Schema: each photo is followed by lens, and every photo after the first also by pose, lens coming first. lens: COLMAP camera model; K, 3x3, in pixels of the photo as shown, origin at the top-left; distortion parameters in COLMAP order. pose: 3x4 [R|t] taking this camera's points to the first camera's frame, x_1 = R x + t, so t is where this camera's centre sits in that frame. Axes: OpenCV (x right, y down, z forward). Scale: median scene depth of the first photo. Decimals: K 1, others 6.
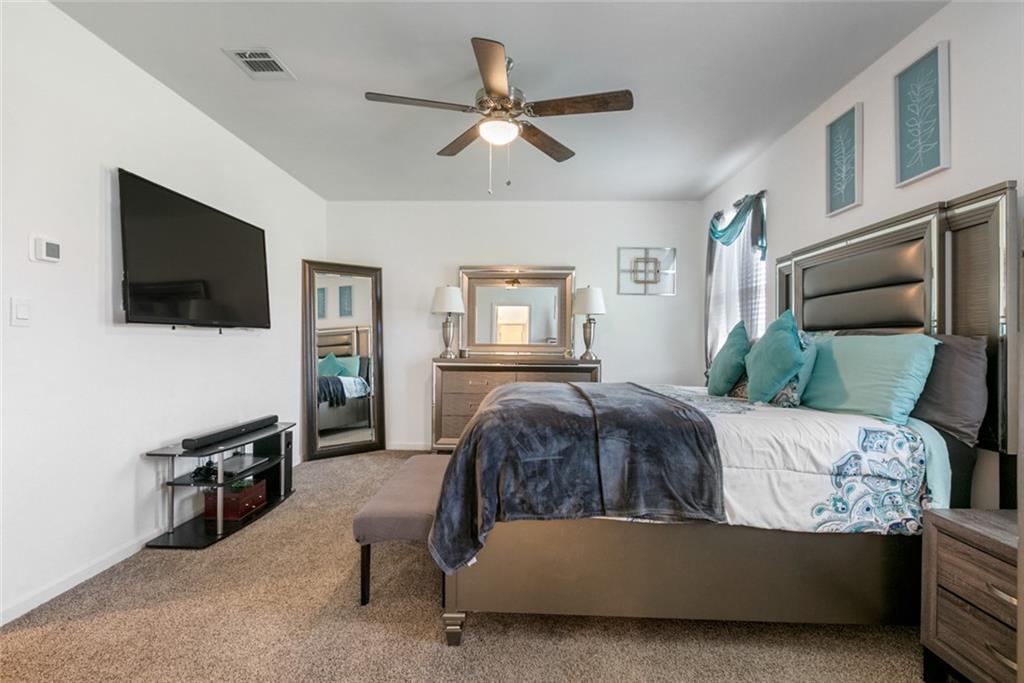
lens RADIAL K [[473.1, 0, 512.0], [0, 473.1, 341.5], [0, 0, 1]] dist [0.000029, 0.000037]
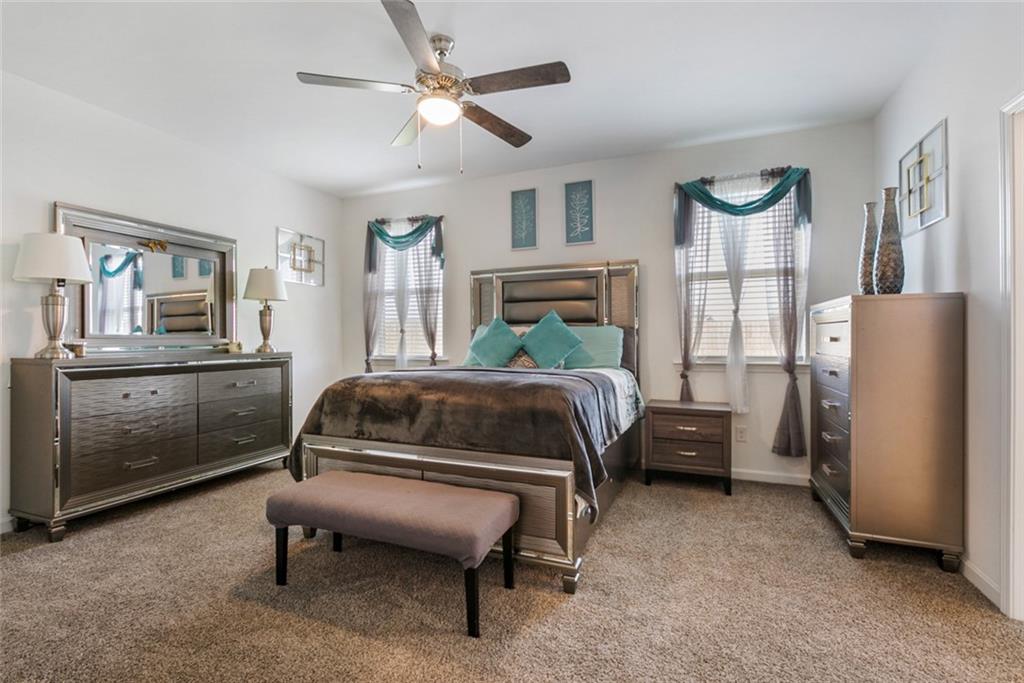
lens RADIAL K [[473.1, 0, 512.0], [0, 473.1, 341.5], [0, 0, 1]] dist [0.000029, 0.000037]
pose [[0.346400, -0.013182, 0.937994, -0.510227], [0.006837, 0.999910, 0.011527, 0.011622], [-0.938062, 0.002420, 0.346459, 0.296695]]
